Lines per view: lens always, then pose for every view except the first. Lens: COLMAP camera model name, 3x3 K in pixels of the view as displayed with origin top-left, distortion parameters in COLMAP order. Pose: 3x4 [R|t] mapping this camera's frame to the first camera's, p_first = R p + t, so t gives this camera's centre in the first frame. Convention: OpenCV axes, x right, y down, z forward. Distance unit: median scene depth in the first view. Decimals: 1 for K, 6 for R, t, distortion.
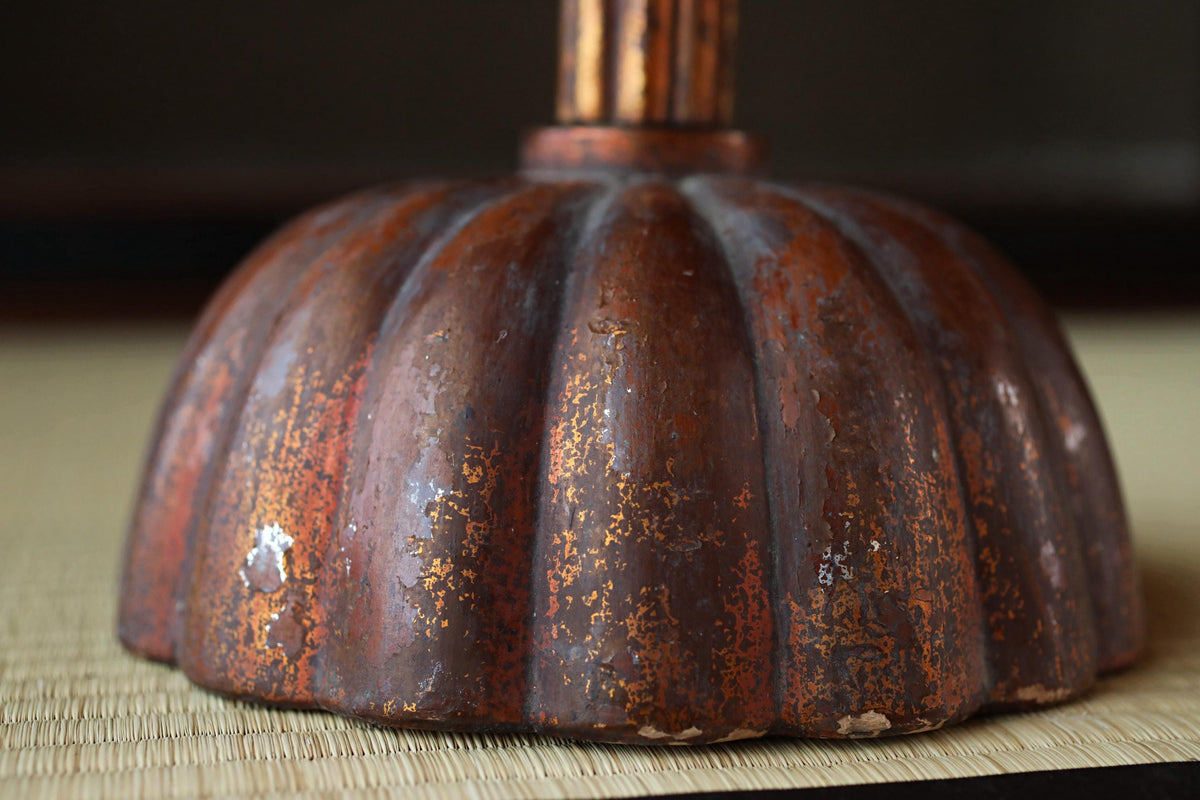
lens RADIAL K [[1955.6, 0, 588.6], [0, 1955.6, 377.6], [0, 0, 1]] dist [0.044752, 0.000000]
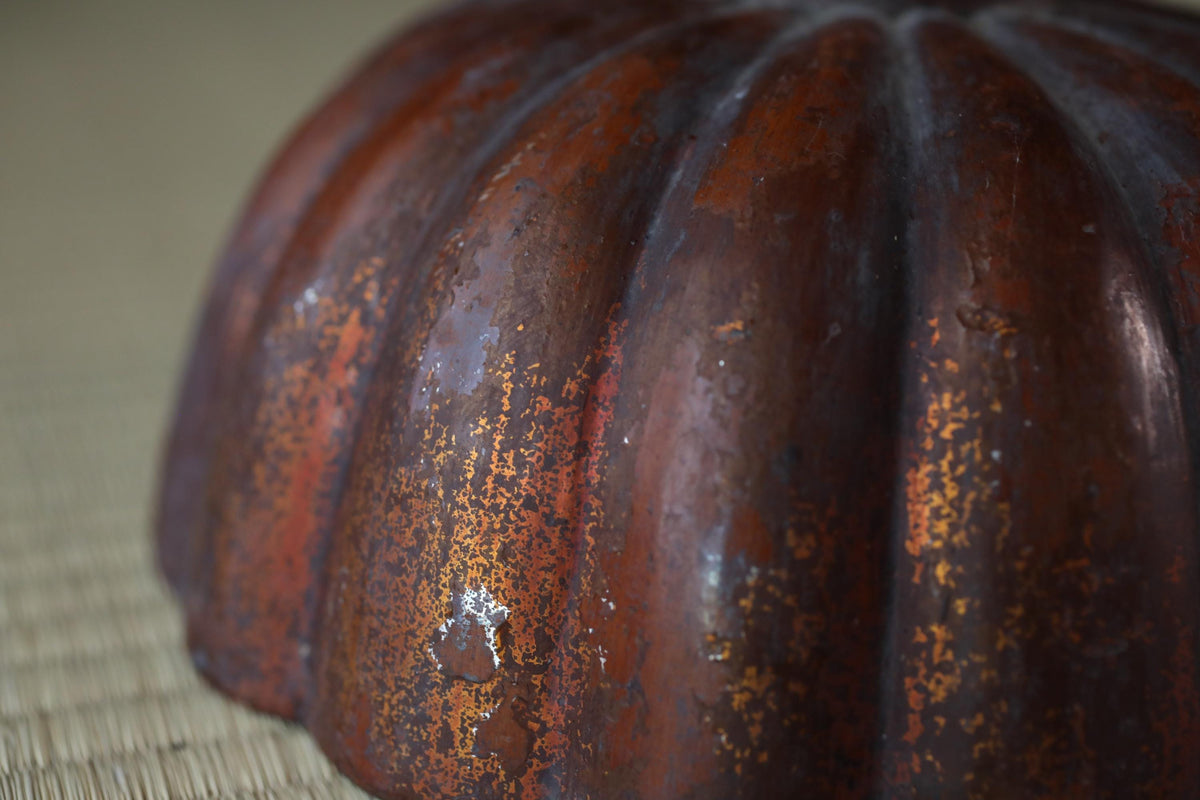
lens RADIAL K [[1955.6, 0, 605.3], [0, 1955.6, 396.2], [0, 0, 1]] dist [0.044752, 0.000000]
pose [[0.989361, -0.017701, 0.144397, -0.218526], [-0.019781, 0.966984, 0.254068, -0.169035], [-0.144127, -0.254221, 0.956347, 0.354349]]
